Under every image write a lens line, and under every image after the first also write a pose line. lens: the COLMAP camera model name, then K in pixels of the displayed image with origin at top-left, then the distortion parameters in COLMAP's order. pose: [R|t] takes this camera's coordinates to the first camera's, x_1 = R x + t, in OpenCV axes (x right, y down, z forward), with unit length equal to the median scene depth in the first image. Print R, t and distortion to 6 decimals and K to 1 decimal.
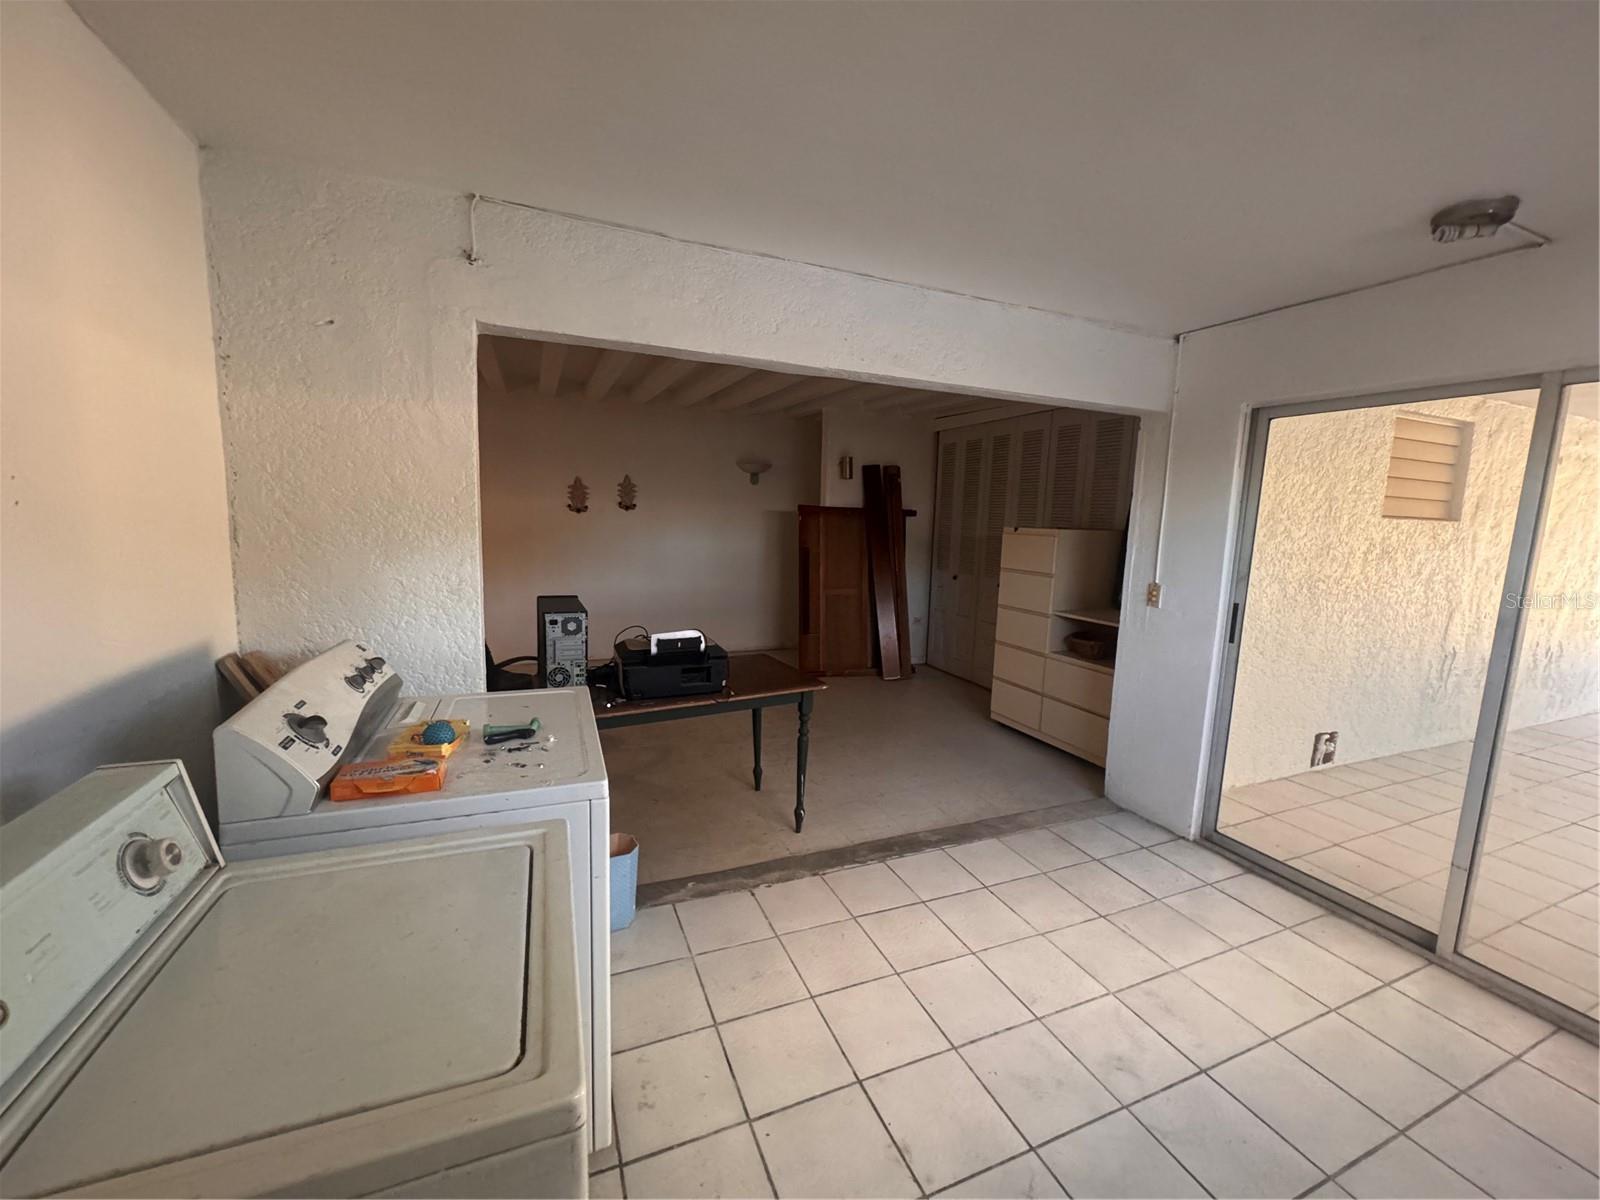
lens RADIAL K [[632.4, 0, 801.0], [0, 632.4, 603.7], [0, 0, 1]] dist [-0.000816, -0.000127]
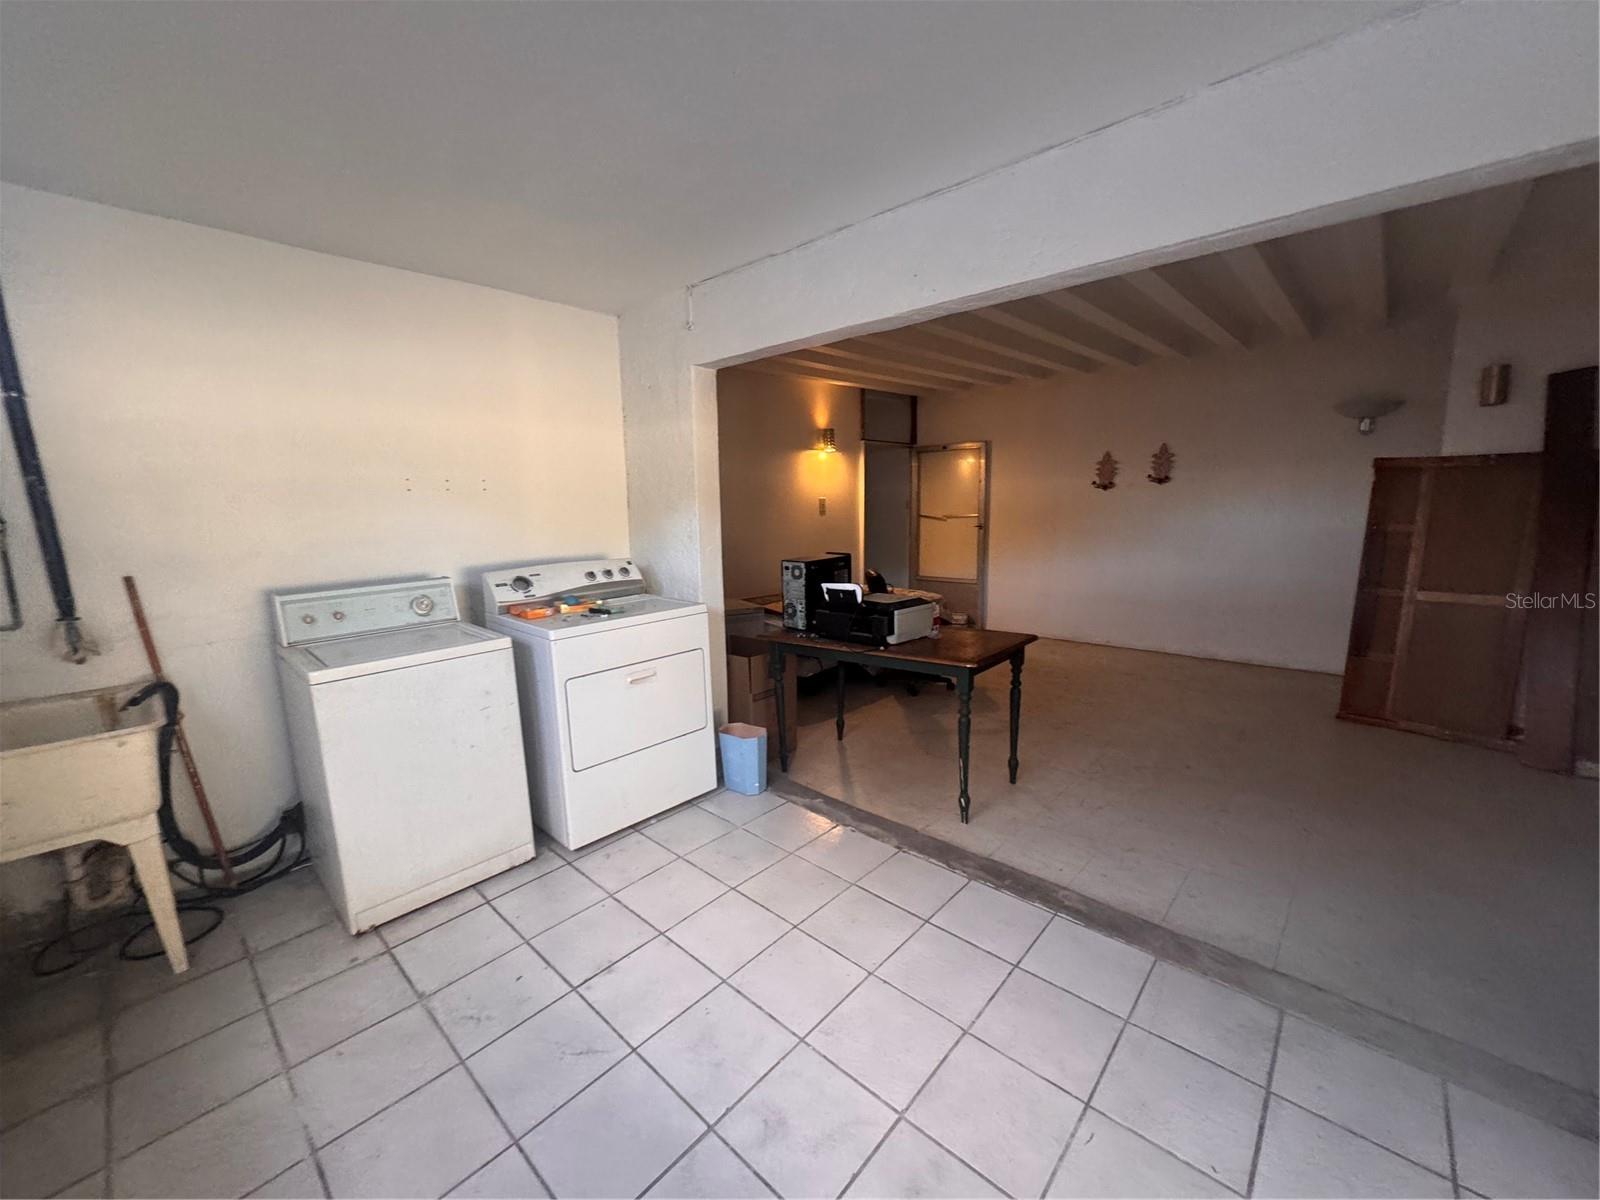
lens RADIAL K [[632.4, 0, 801.0], [0, 632.4, 603.7], [0, 0, 1]] dist [-0.000816, -0.000127]
pose [[0.418227, 0.106829, -0.902039, 0.806163], [-0.095219, 0.992745, 0.073424, 0.002950], [0.903338, 0.055184, 0.425365, 0.445198]]
